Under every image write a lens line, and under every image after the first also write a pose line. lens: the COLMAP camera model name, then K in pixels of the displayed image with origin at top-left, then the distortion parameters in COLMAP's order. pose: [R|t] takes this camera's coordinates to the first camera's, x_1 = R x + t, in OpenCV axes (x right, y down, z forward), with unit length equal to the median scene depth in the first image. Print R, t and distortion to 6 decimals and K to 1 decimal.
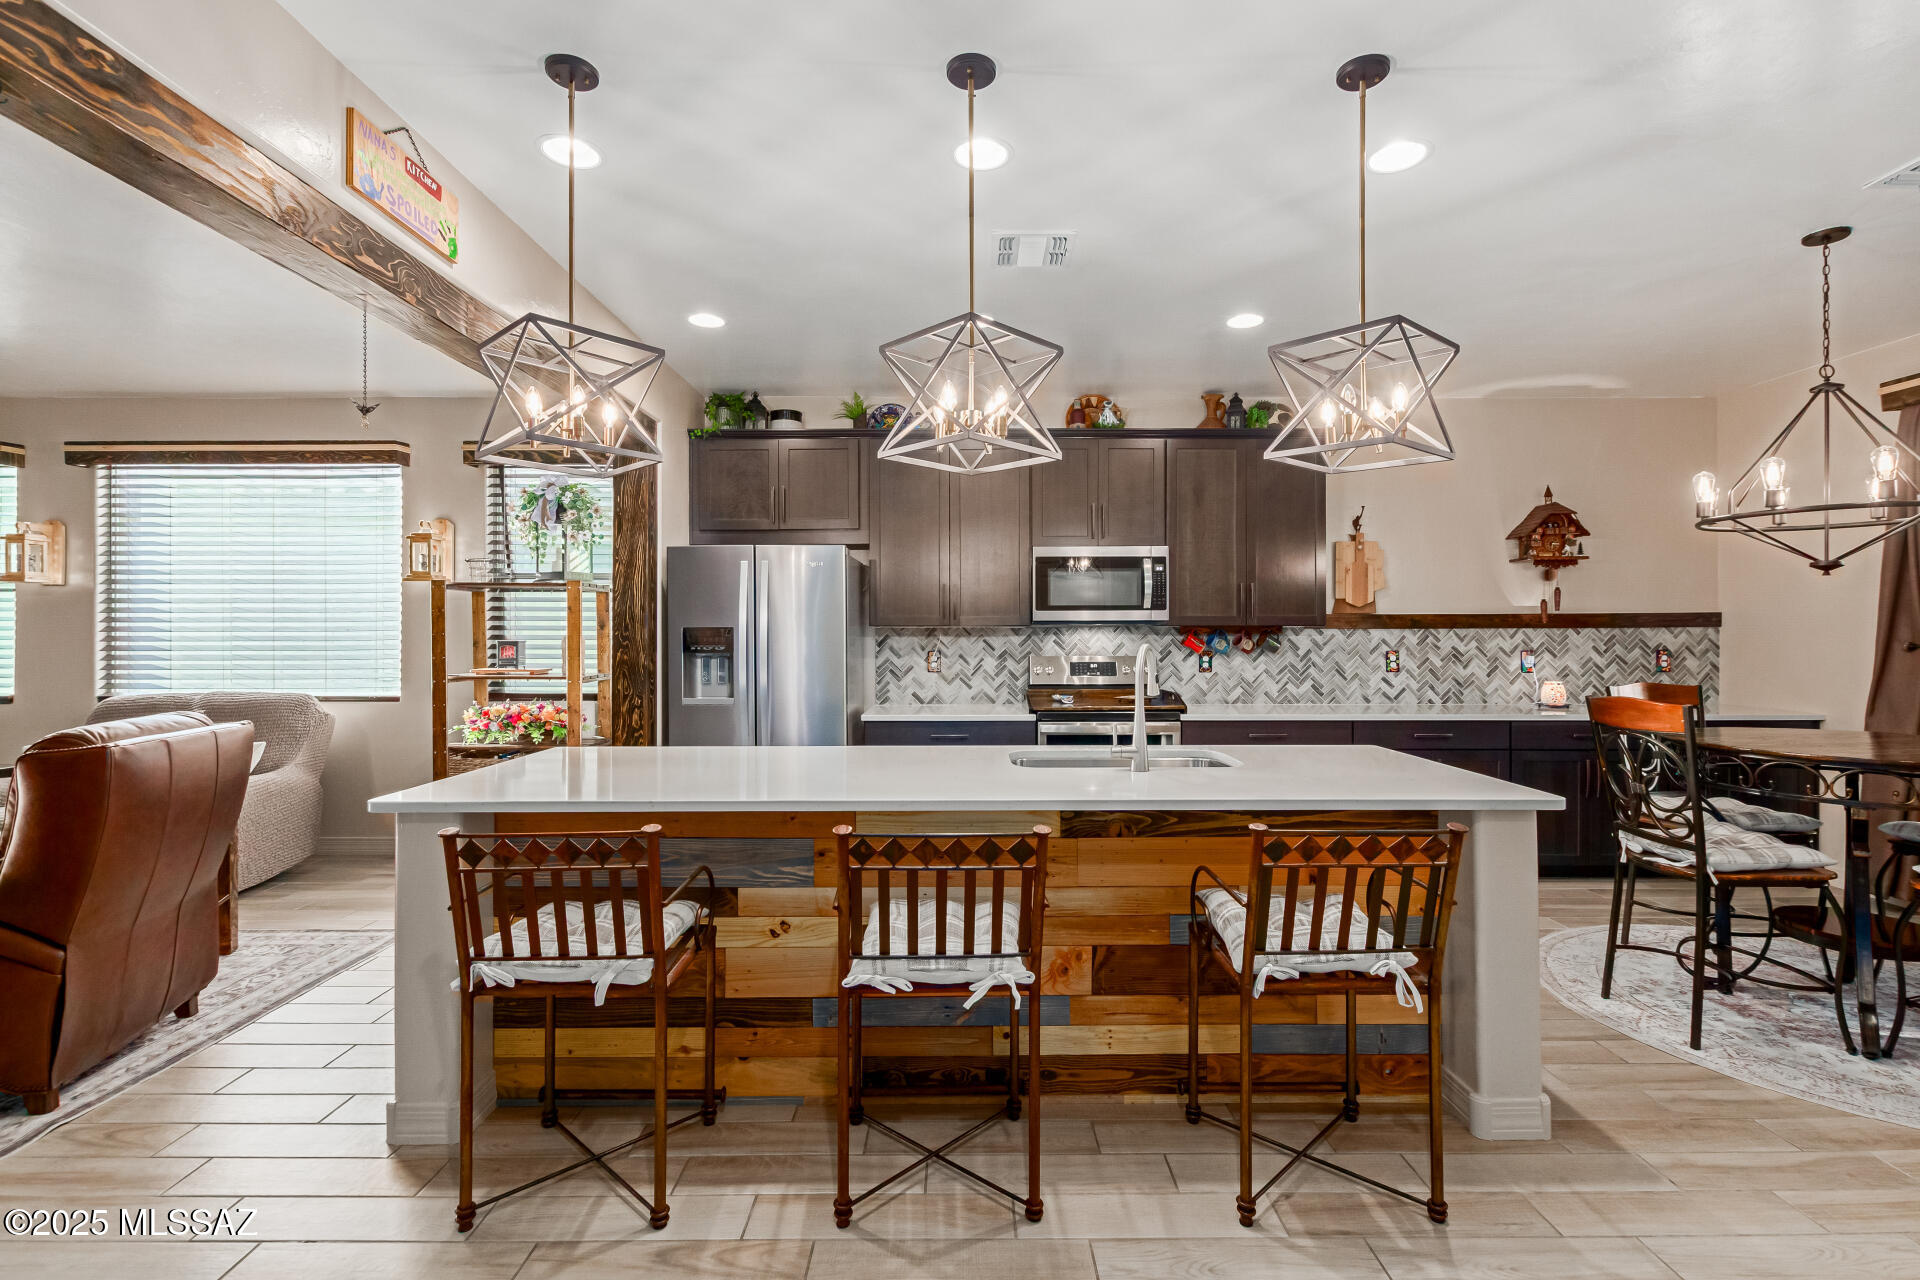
lens RADIAL K [[873.7, 0, 952.9], [0, 873.7, 633.9], [0, 0, 1]] dist [-0.000419, -0.002137]
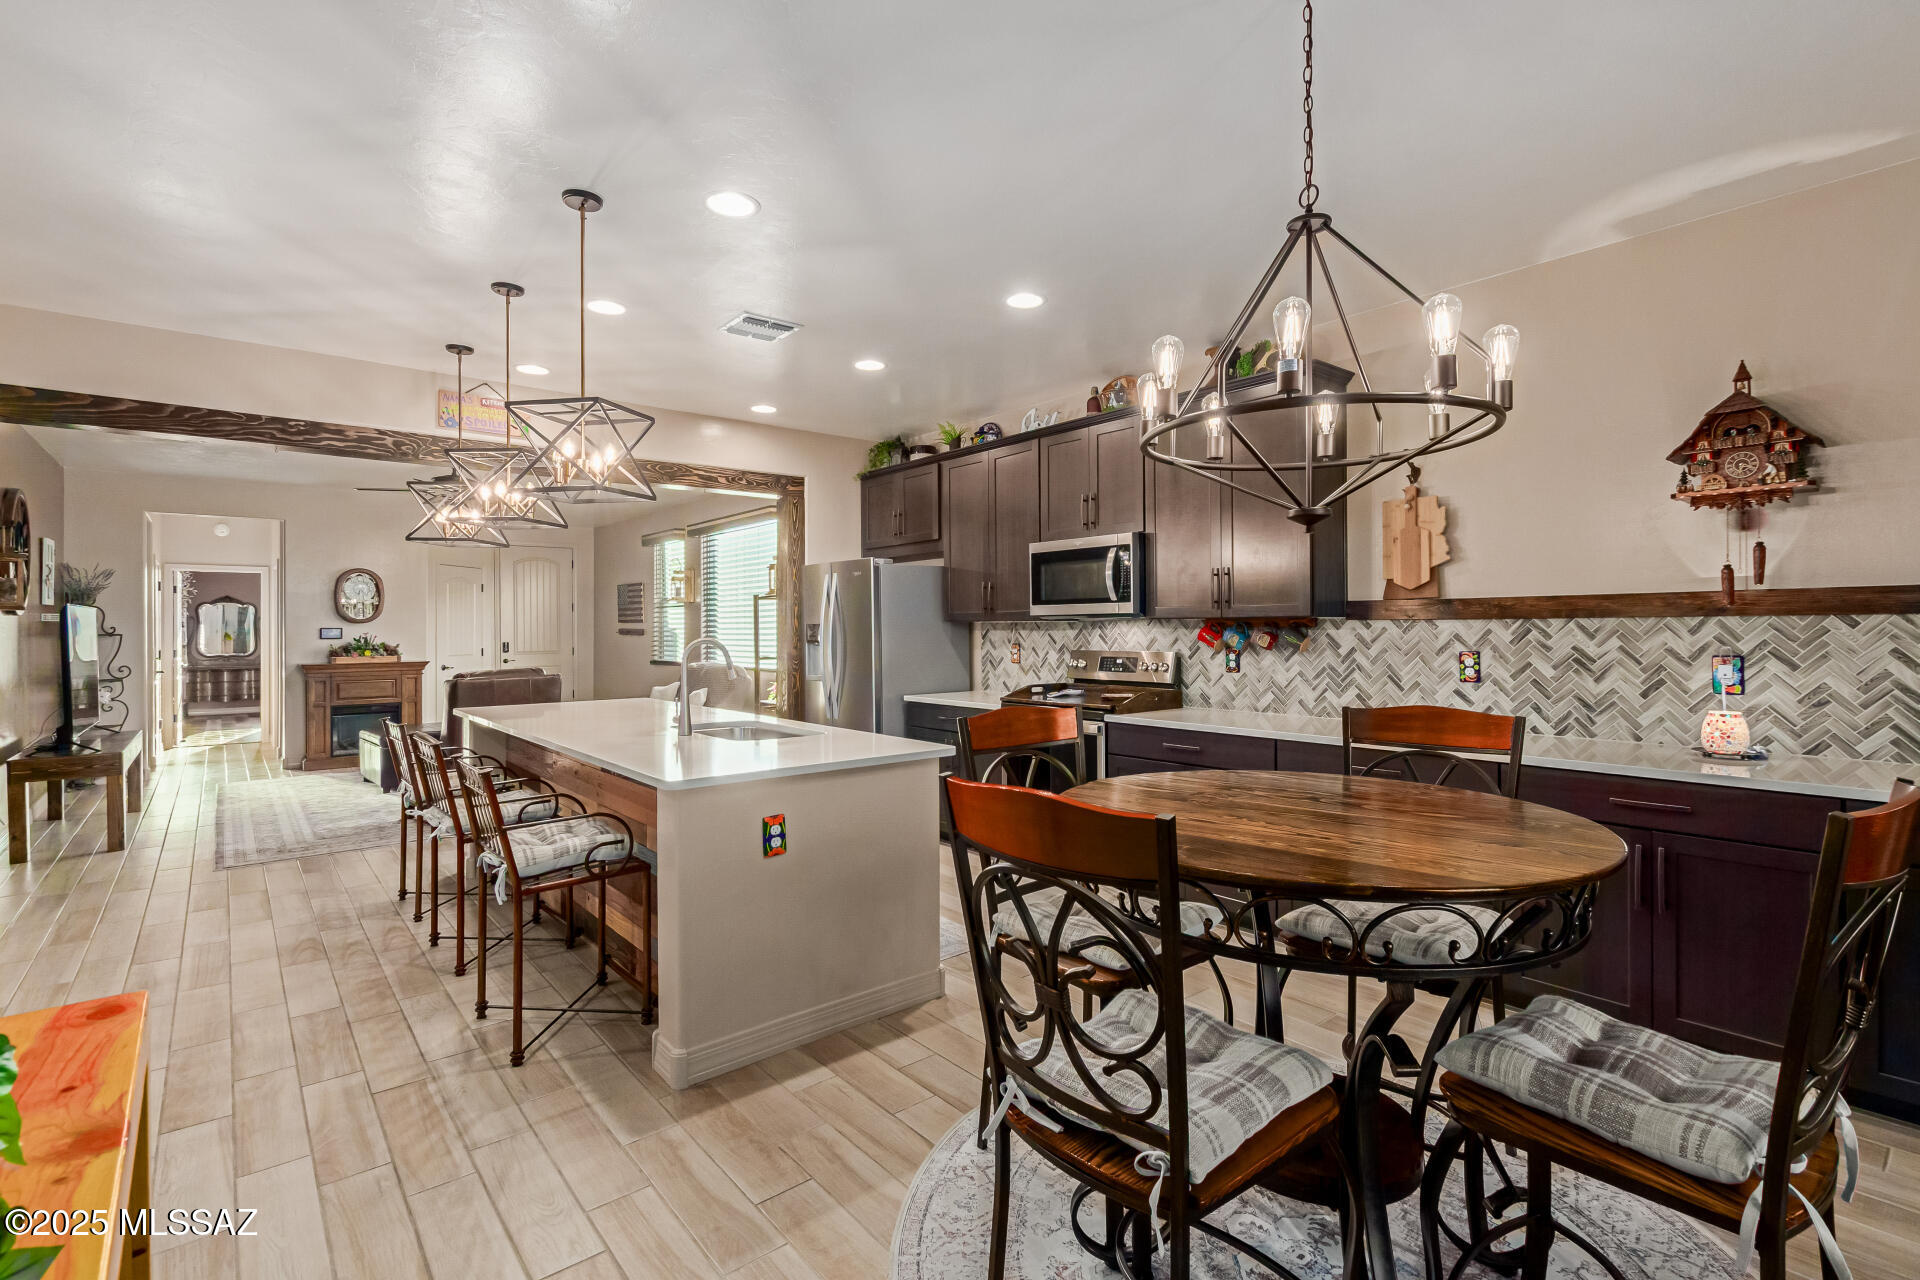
lens RADIAL K [[873.7, 0, 953.6], [0, 873.7, 636.1], [0, 0, 1]] dist [-0.000419, -0.002137]
pose [[0.641779, 0.005206, -0.766872, 0.770096], [0.004733, 0.999931, 0.010750, -0.002028], [0.766875, -0.010529, 0.641710, 0.248290]]
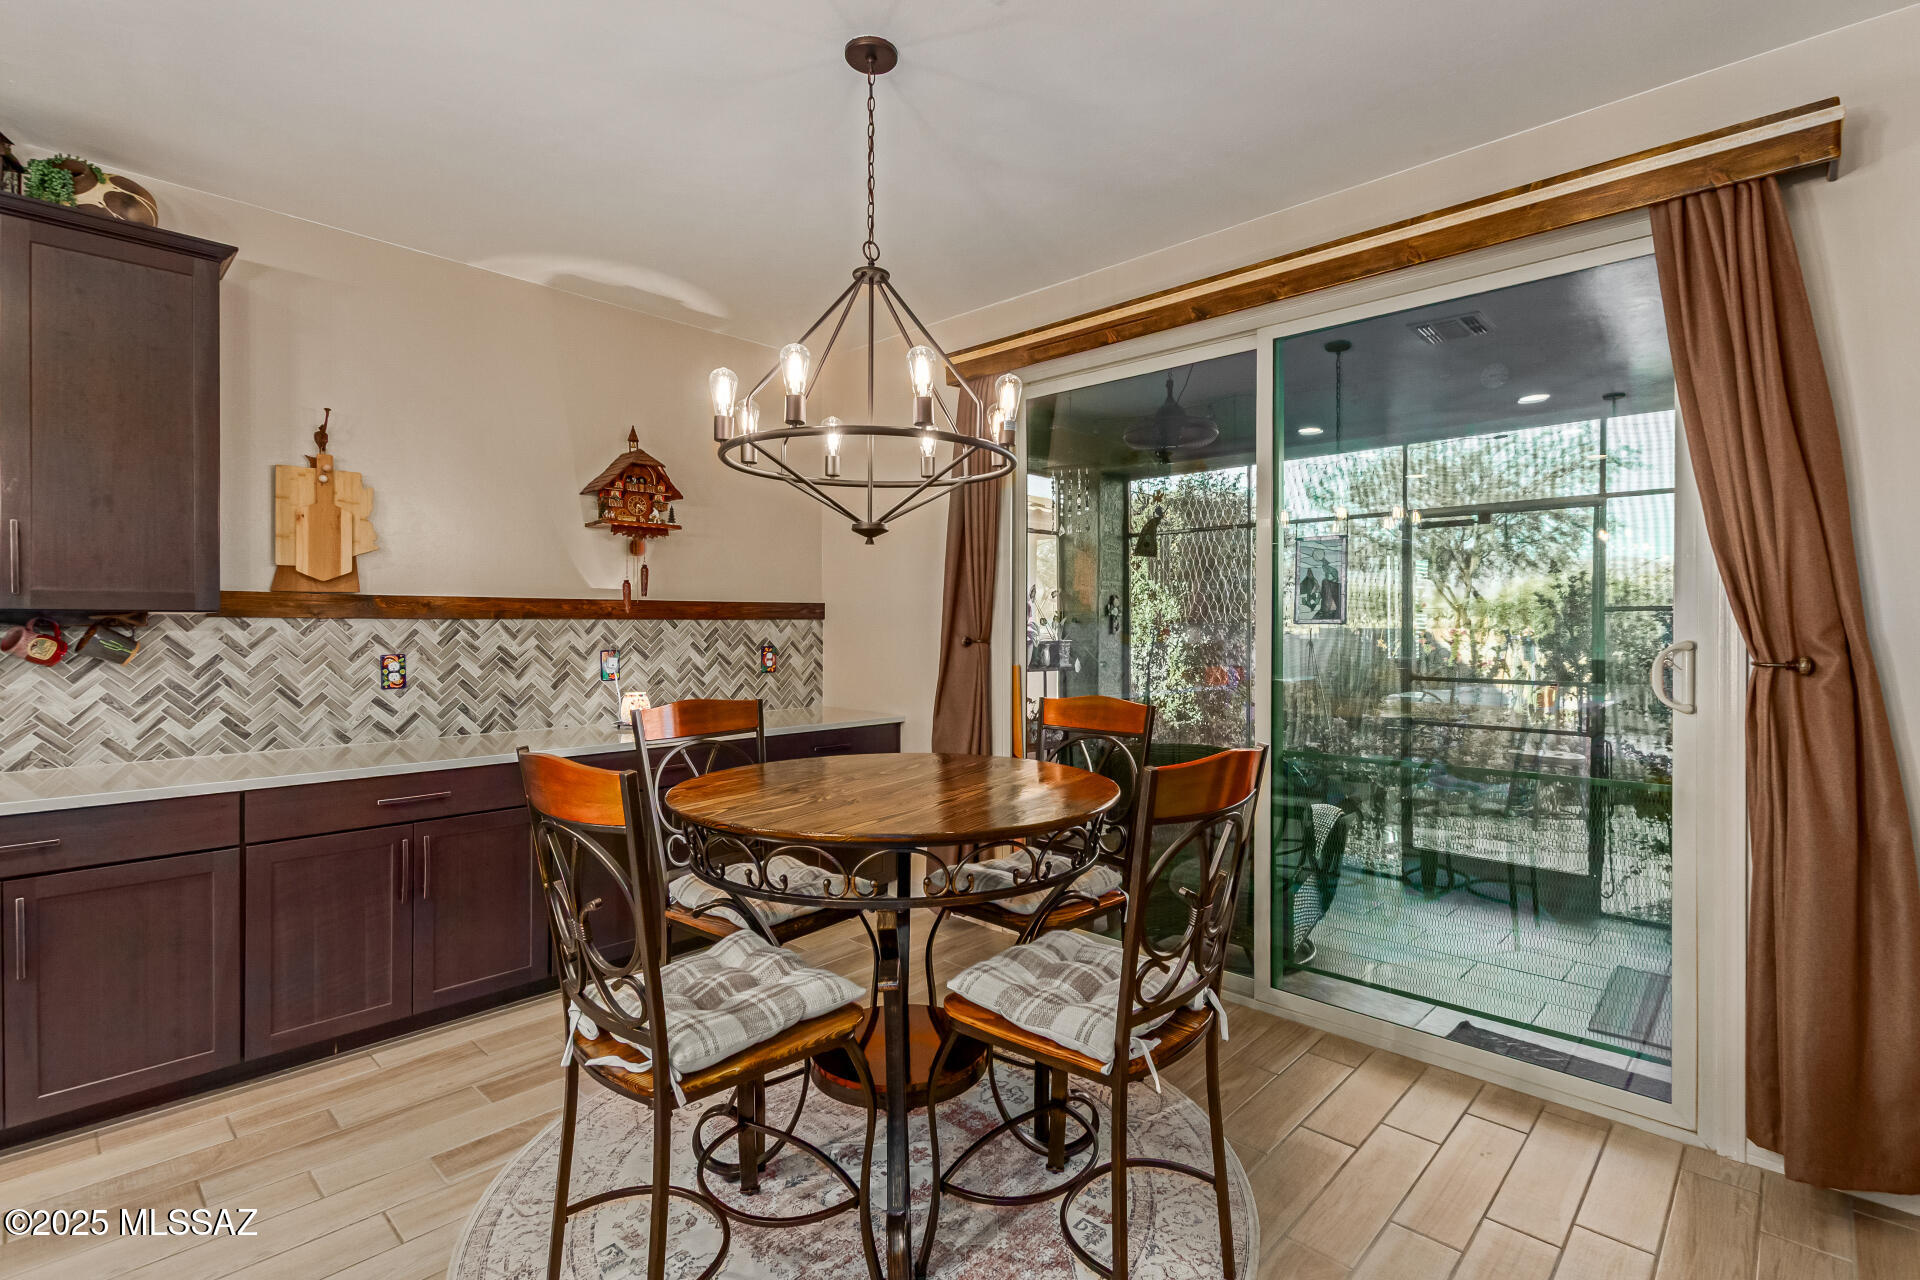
lens RADIAL K [[873.7, 0, 983.4], [0, 873.7, 626.3], [0, 0, 1]] dist [-0.000419, -0.002137]
pose [[0.673352, 0.001814, 0.739320, 0.328514], [-0.001962, 0.999998, -0.000668, -0.000927], [-0.739320, -0.001001, 0.673354, 0.277916]]
